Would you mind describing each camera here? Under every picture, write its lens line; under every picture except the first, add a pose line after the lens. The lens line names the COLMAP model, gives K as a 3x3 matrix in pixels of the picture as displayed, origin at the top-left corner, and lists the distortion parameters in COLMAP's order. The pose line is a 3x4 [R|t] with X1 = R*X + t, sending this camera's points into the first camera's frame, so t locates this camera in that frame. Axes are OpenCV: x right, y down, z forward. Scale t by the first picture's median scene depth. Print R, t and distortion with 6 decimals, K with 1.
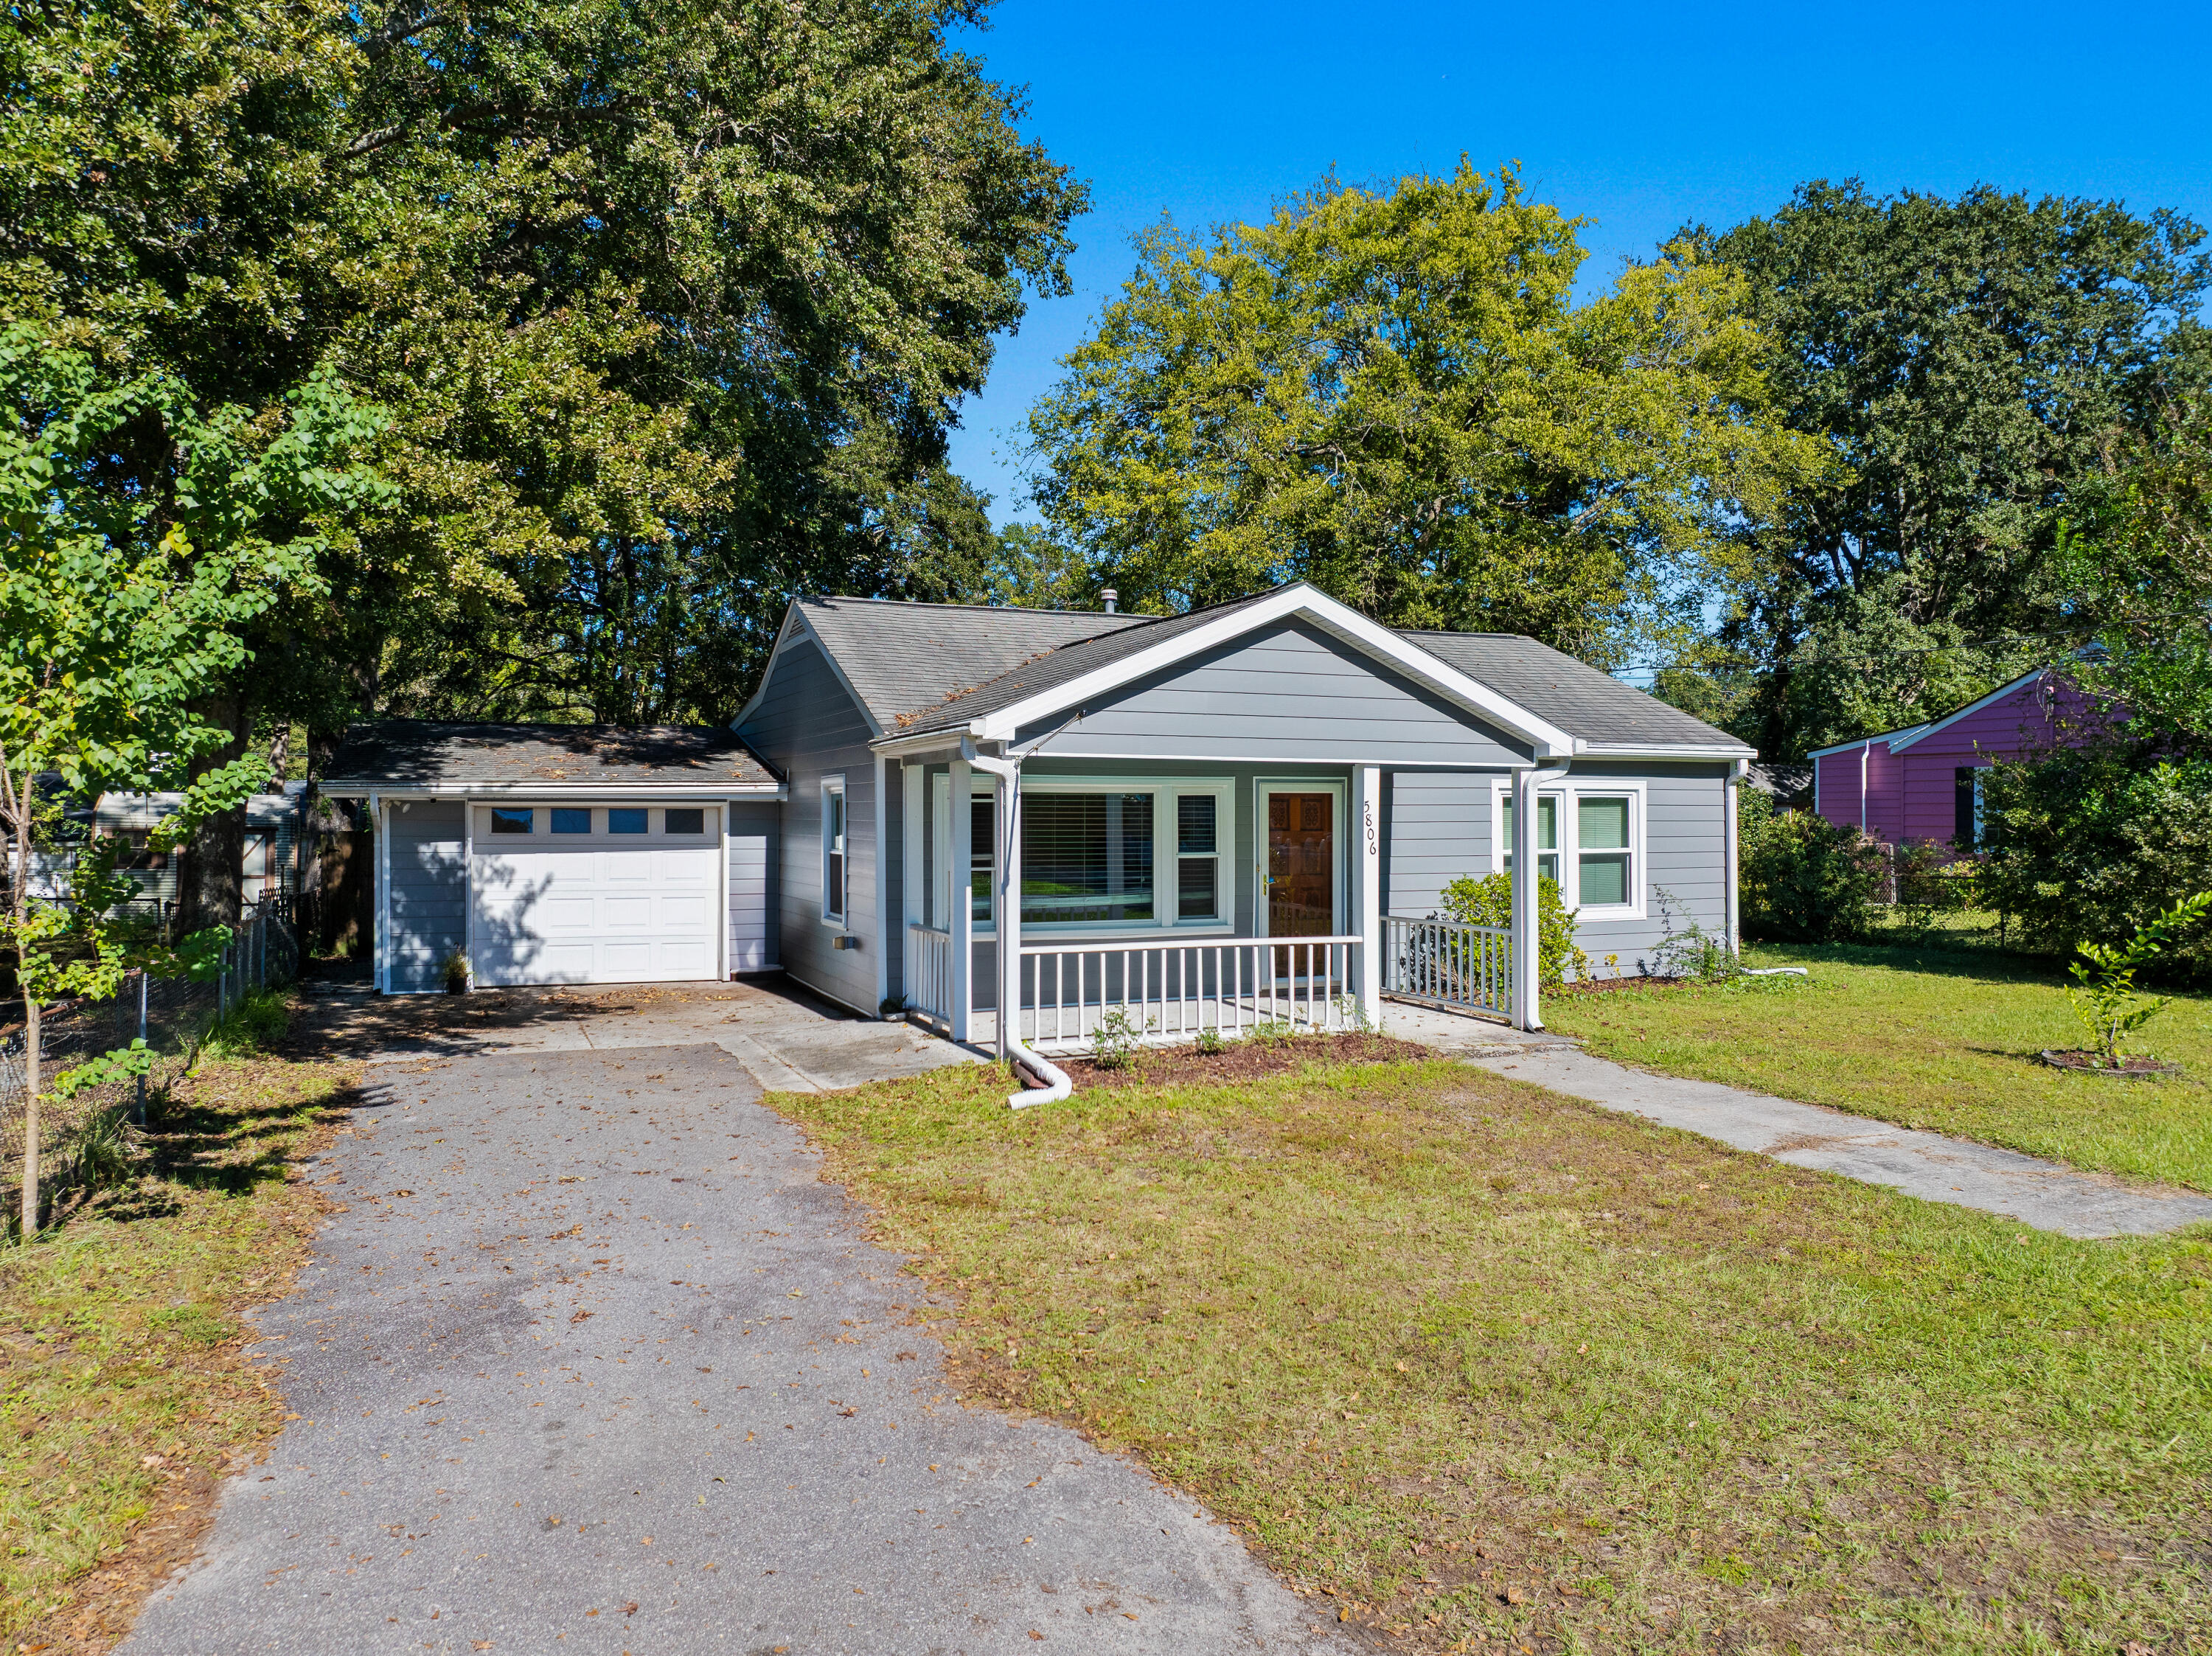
lens RADIAL K [[1457.1, 0, 1106.0], [0, 1457.1, 828.0], [0, 0, 1]] dist [-0.008097, -0.004734]
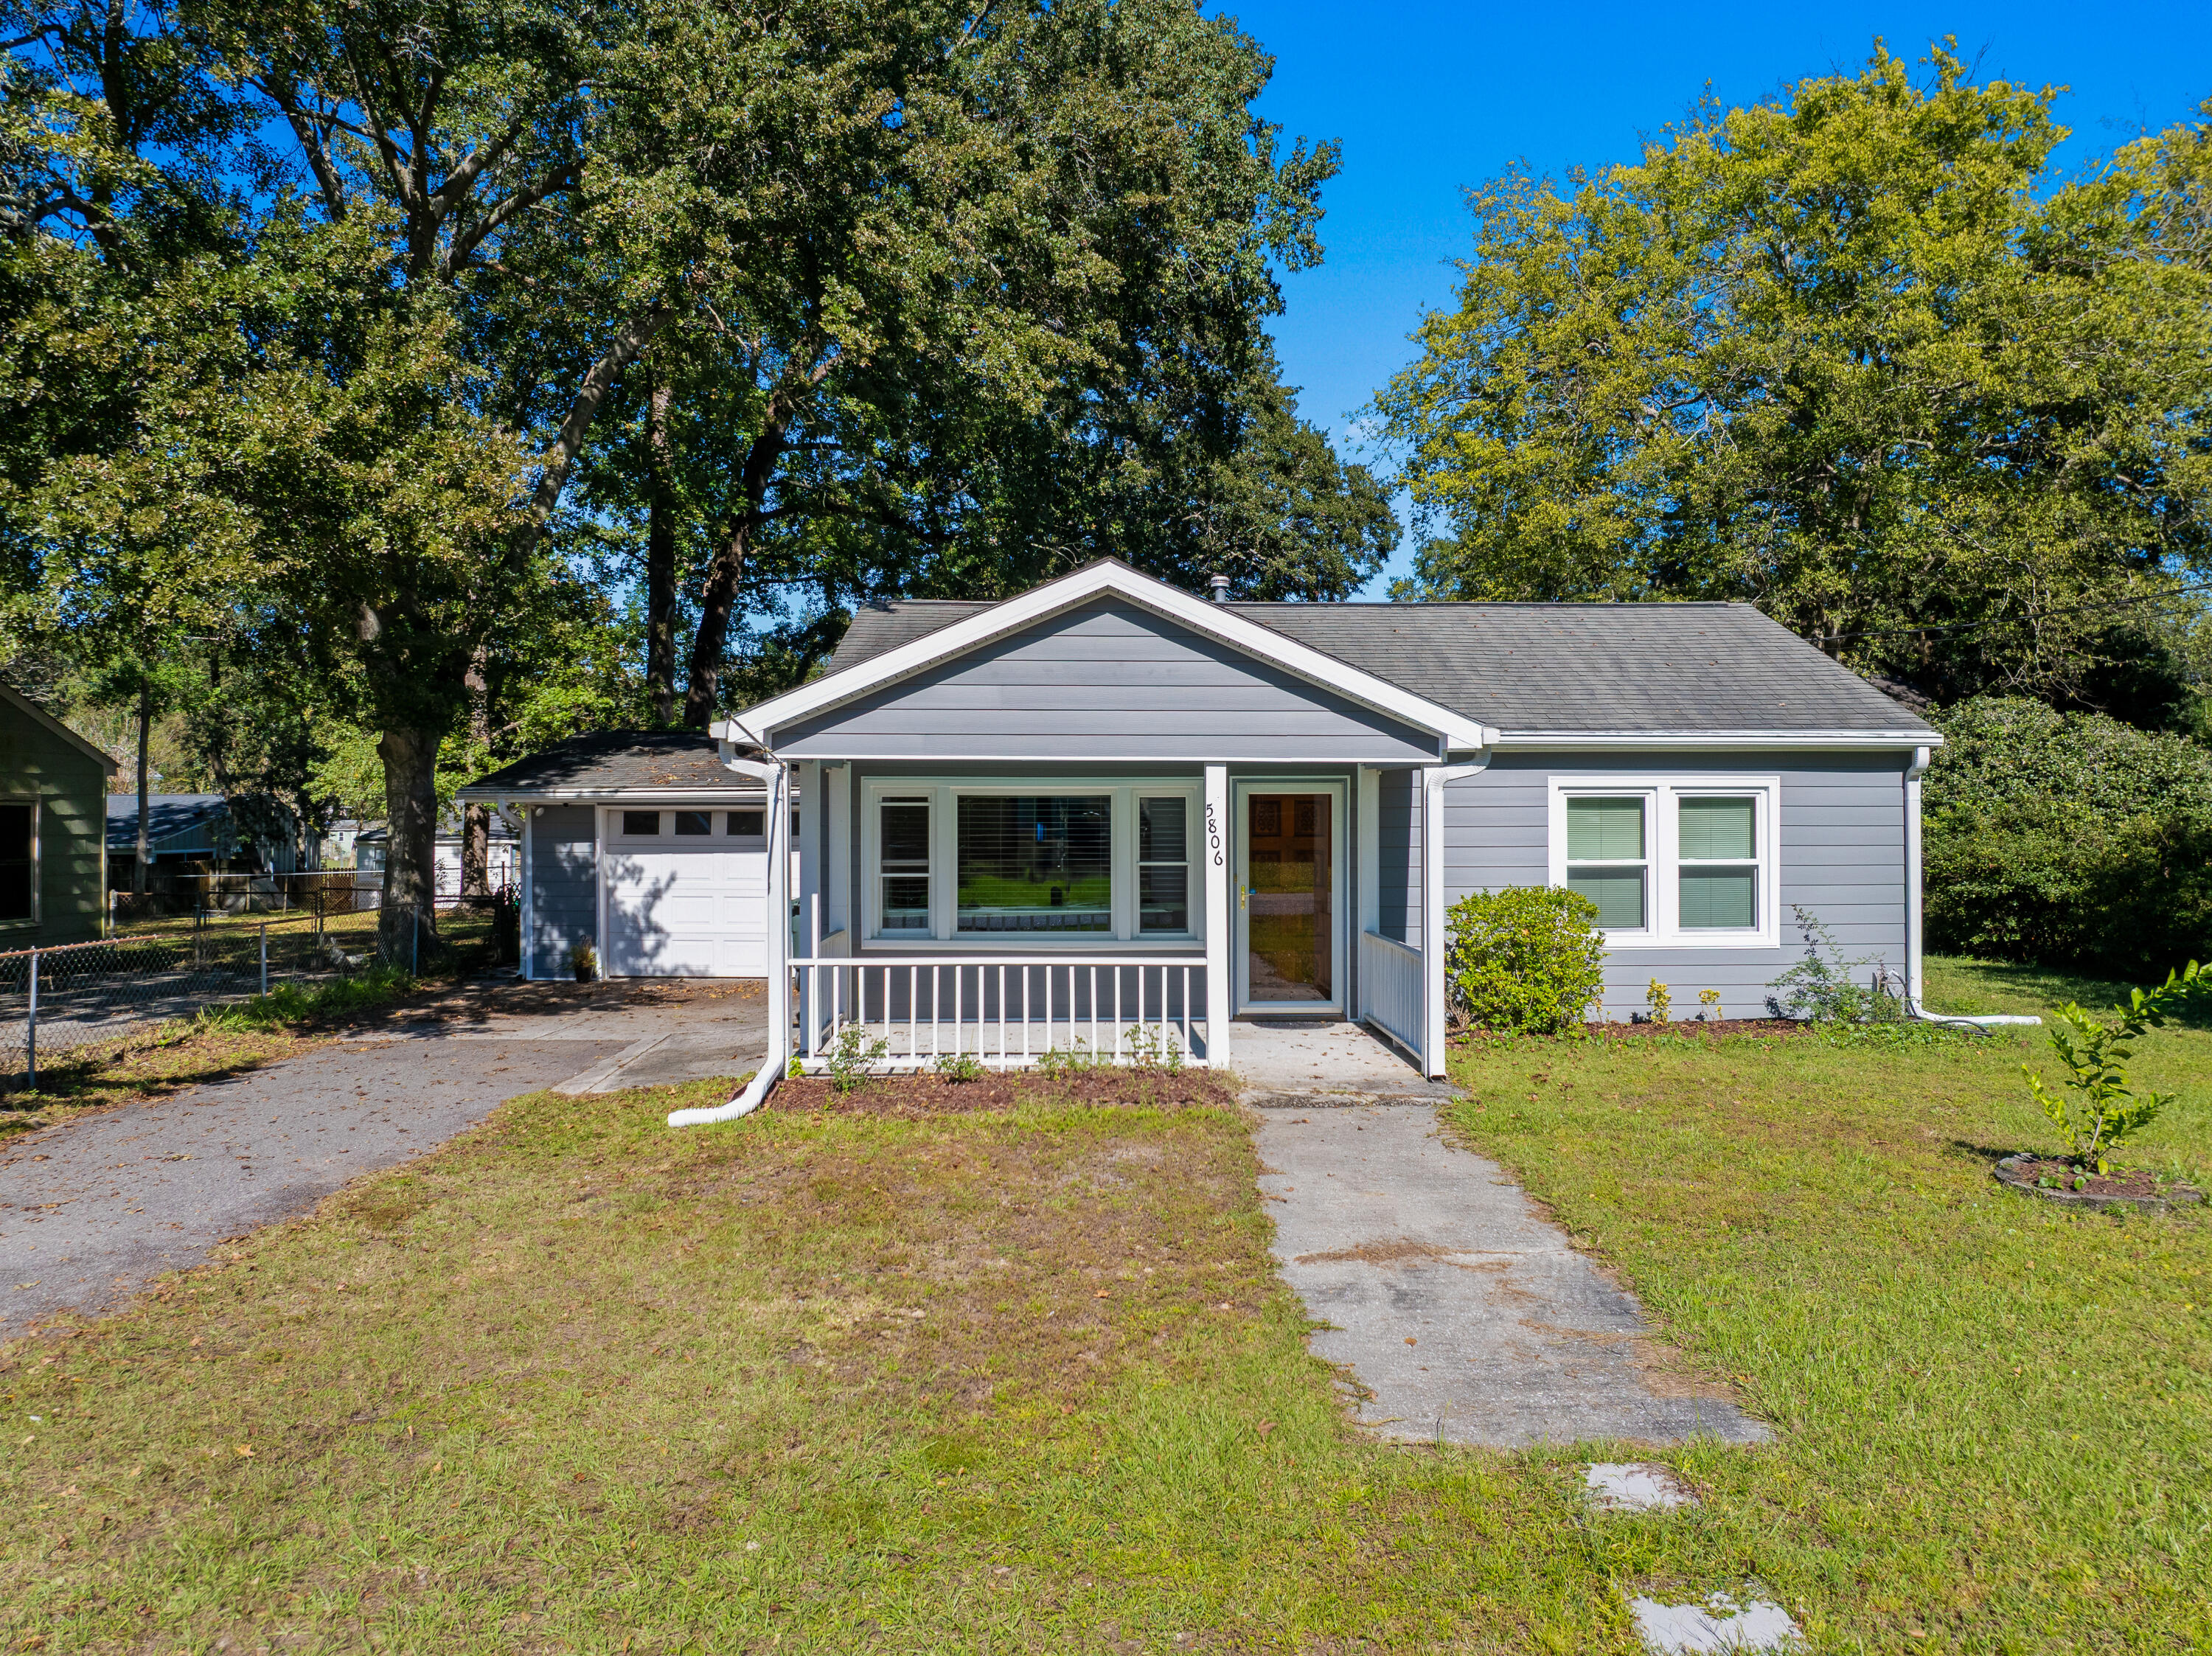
lens RADIAL K [[1457.1, 0, 1106.0], [0, 1457.1, 828.0], [0, 0, 1]] dist [-0.008097, -0.004734]
pose [[0.935521, 0.002909, -0.353259, 0.312778], [-0.002615, 0.999996, 0.001310, -0.003726], [0.353261, -0.000301, 0.935525, 0.117410]]
